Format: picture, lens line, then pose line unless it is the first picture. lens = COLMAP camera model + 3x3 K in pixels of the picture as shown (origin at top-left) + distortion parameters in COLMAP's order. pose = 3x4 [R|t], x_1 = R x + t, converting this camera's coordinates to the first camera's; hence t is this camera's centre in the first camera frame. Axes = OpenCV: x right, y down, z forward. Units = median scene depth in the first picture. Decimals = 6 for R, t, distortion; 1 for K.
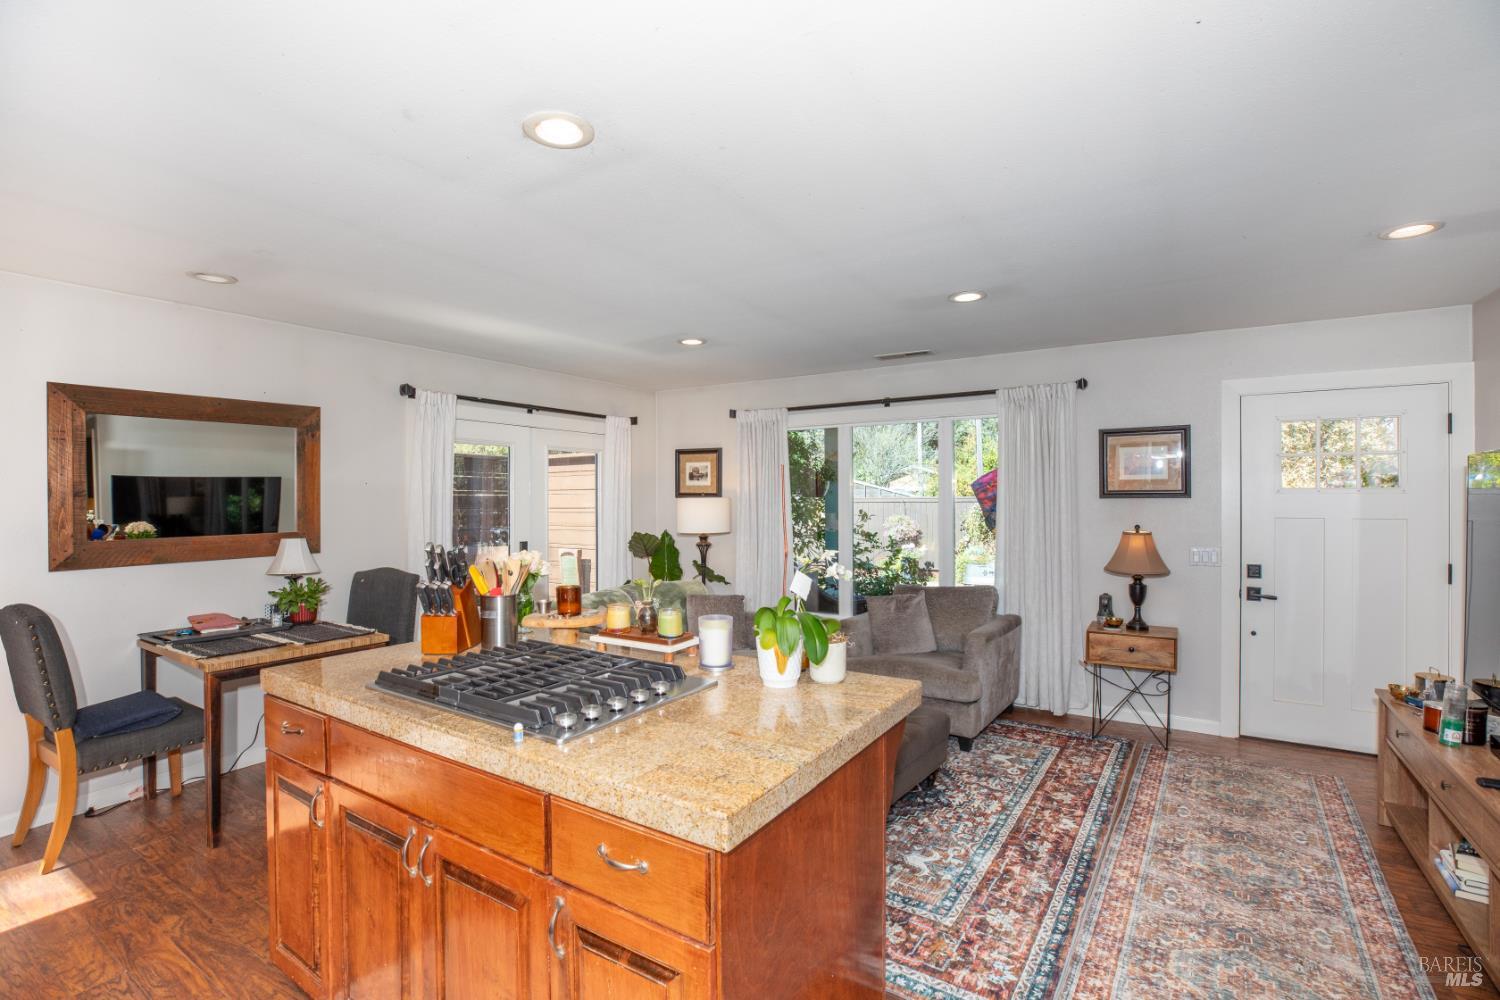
lens RADIAL K [[694.4, 0, 760.8], [0, 694.4, 497.1], [0, 0, 1]] dist [-0.038447, 0.013660]
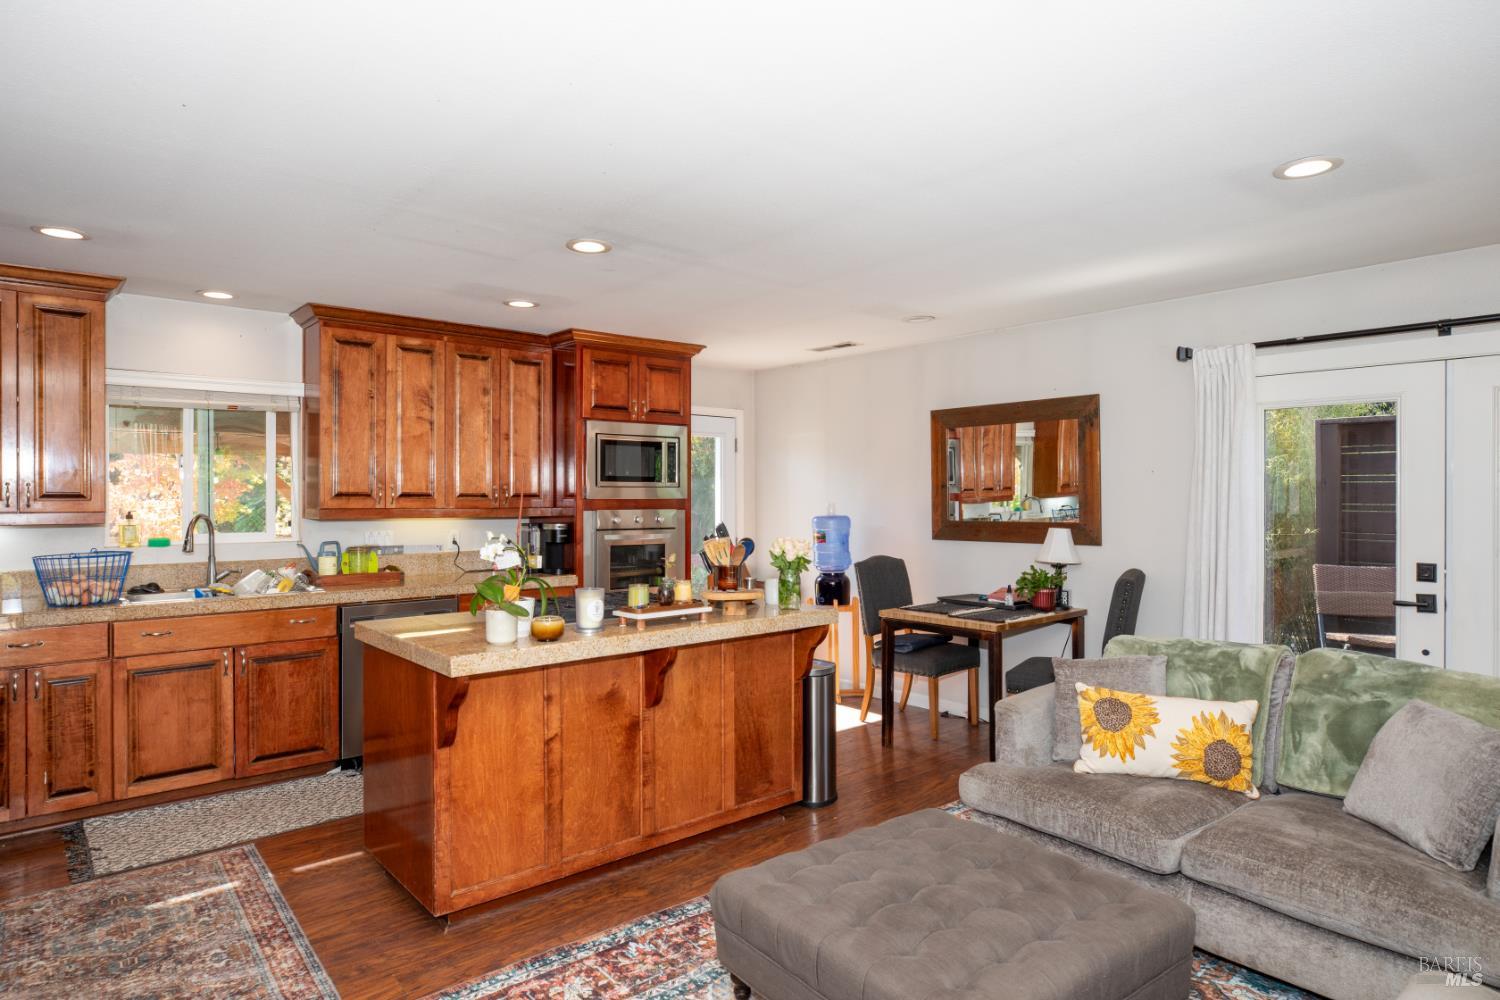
lens RADIAL K [[856.1, 0, 755.6], [0, 856.1, 498.8], [0, 0, 1]] dist [-0.015766, -0.001321]
pose [[-0.283663, 0.009293, -0.958879, 0.655745], [0.004031, 0.999956, 0.008499, 0.003887], [0.958916, -0.001455, -0.283688, 0.897745]]
